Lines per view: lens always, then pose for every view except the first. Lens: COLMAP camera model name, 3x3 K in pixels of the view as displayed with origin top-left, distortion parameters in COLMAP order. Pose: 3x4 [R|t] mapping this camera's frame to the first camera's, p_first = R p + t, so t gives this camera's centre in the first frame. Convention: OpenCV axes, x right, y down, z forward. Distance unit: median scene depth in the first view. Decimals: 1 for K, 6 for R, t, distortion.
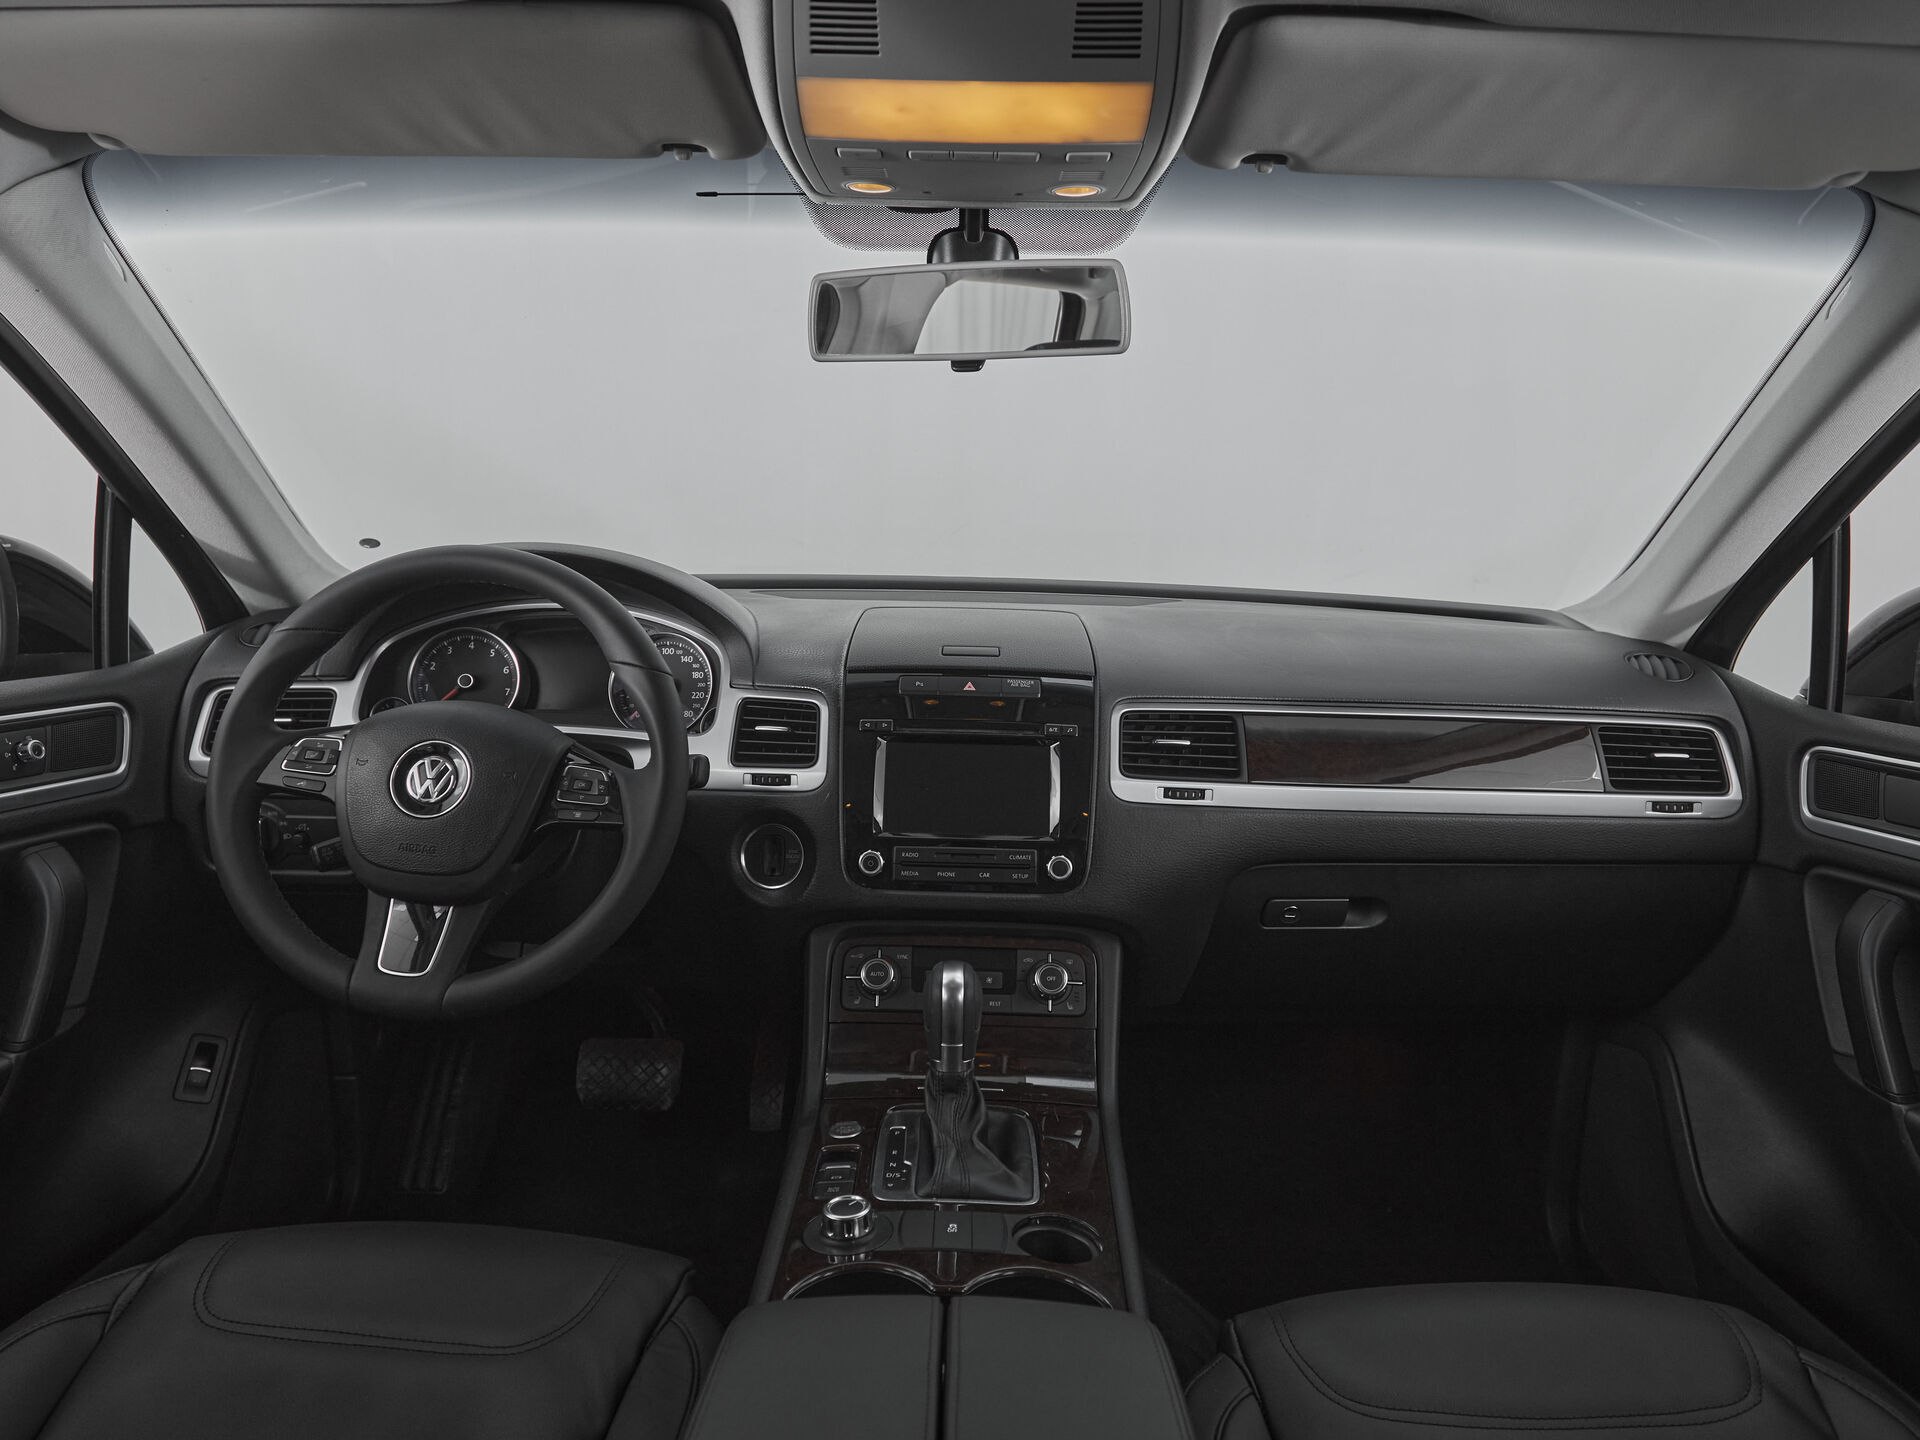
lens RADIAL K [[1144.8, 0, 936.7], [0, 1144.8, 717.1], [0, 0, 1]] dist [-0.000428, -0.000947]
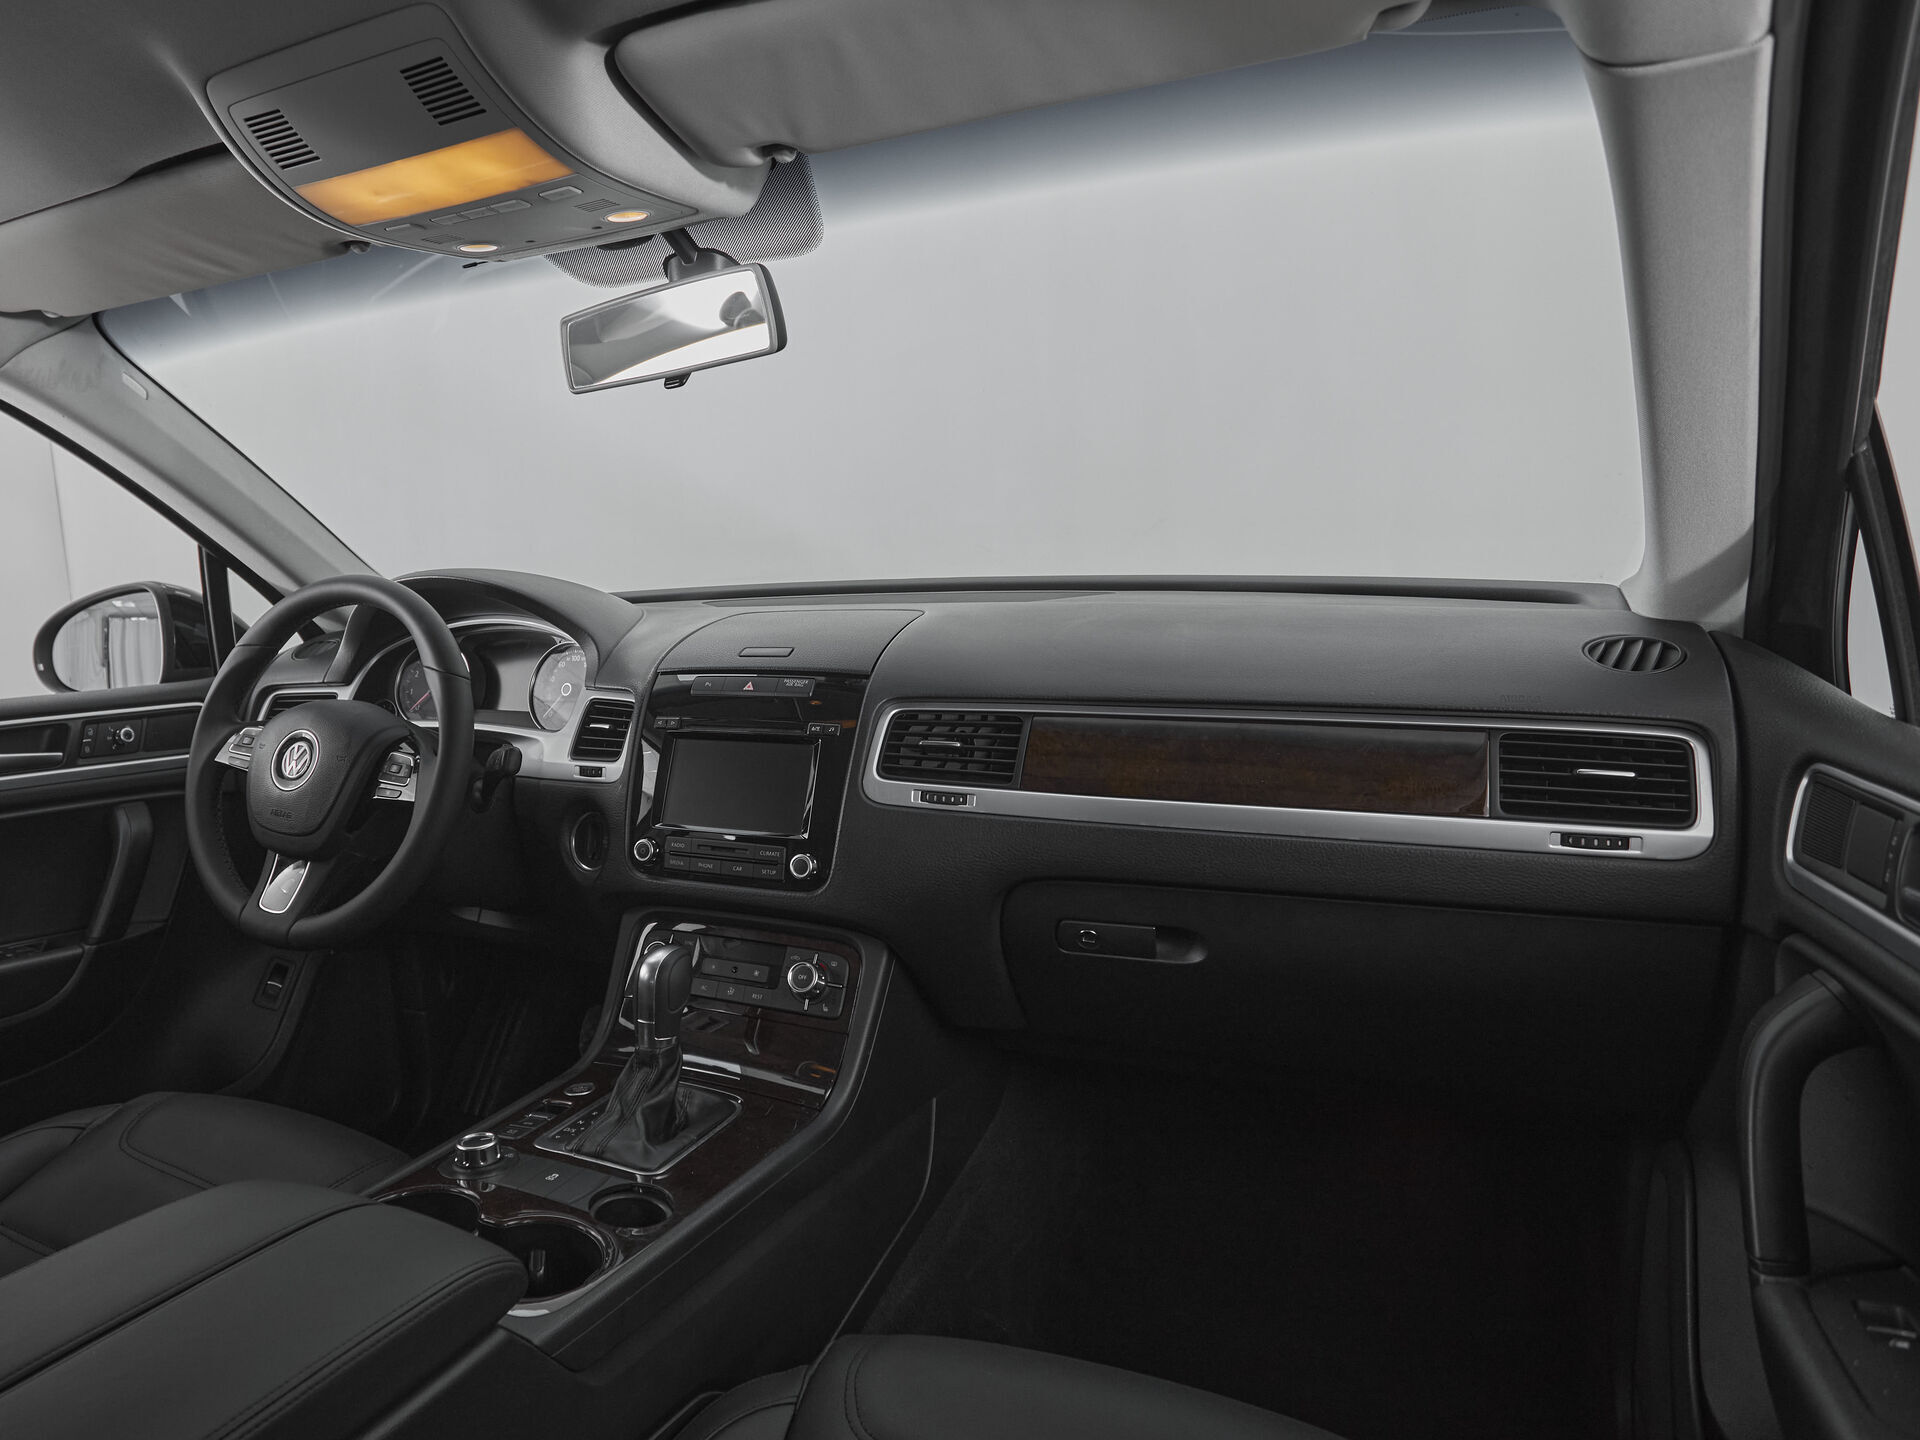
lens RADIAL K [[1176.9, 0, 748.5], [0, 1176.9, 719.4], [0, 0, 1]] dist [0.003746, 0.001213]
pose [[0.886286, 0.005984, -0.463100, 0.519452], [-0.011437, 0.999894, -0.008968, 0.012478], [0.462998, 0.013245, 0.886260, 0.061089]]
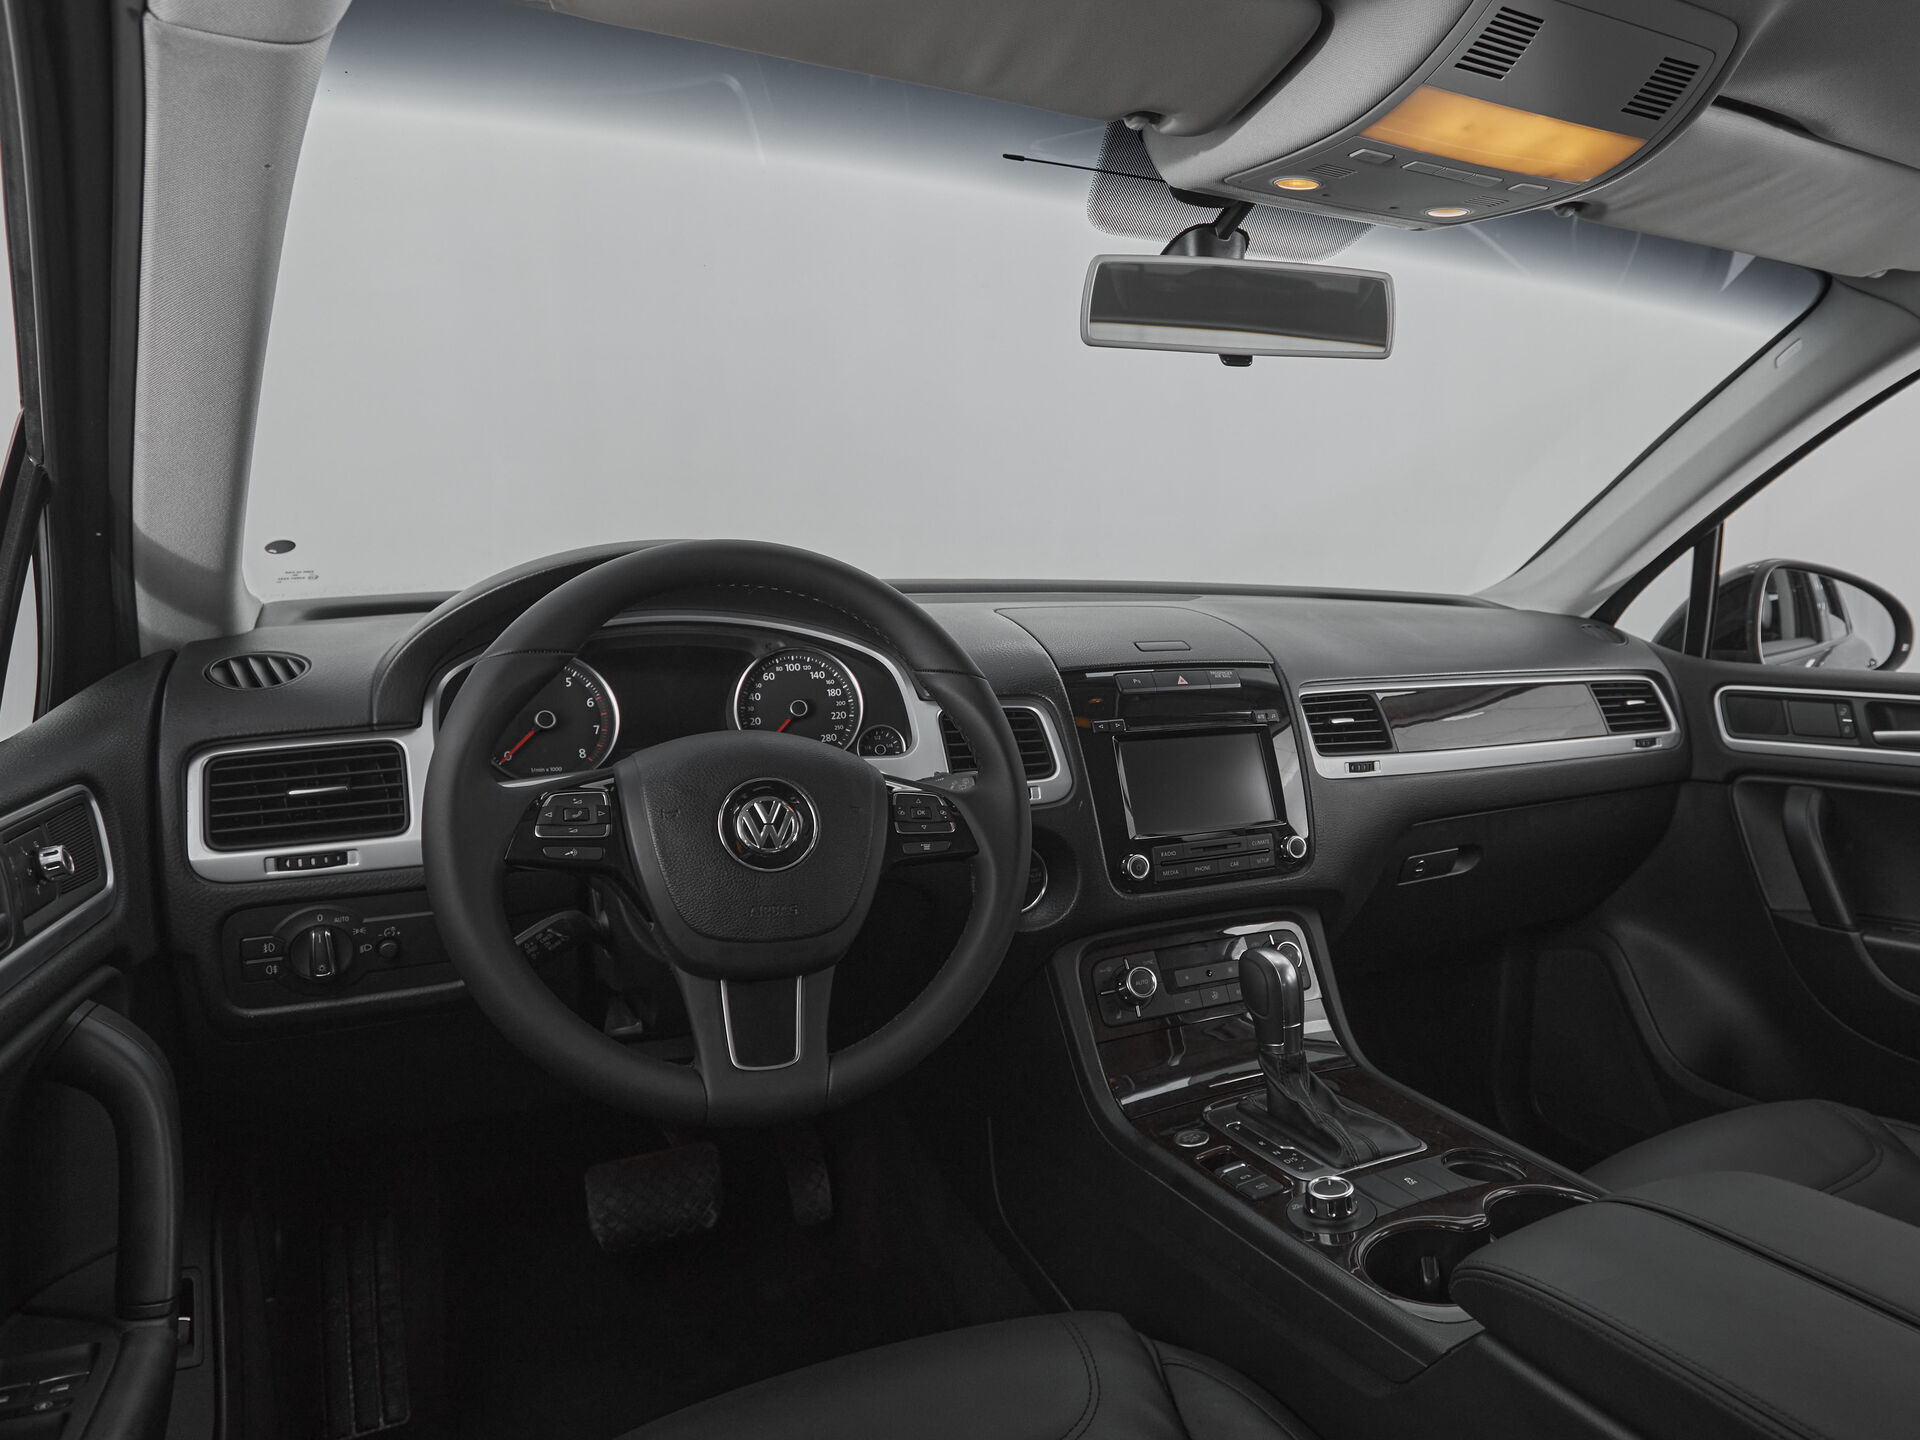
lens RADIAL K [[1234.7, 0, 1091.7], [0, 1234.7, 721.8], [0, 0, 1]] dist [-0.003270, -0.000485]
pose [[0.871977, -0.076456, 0.483539, -0.561488], [0.085051, 0.996368, 0.004168, -0.002172], [-0.482102, 0.037491, 0.875313, 0.099813]]
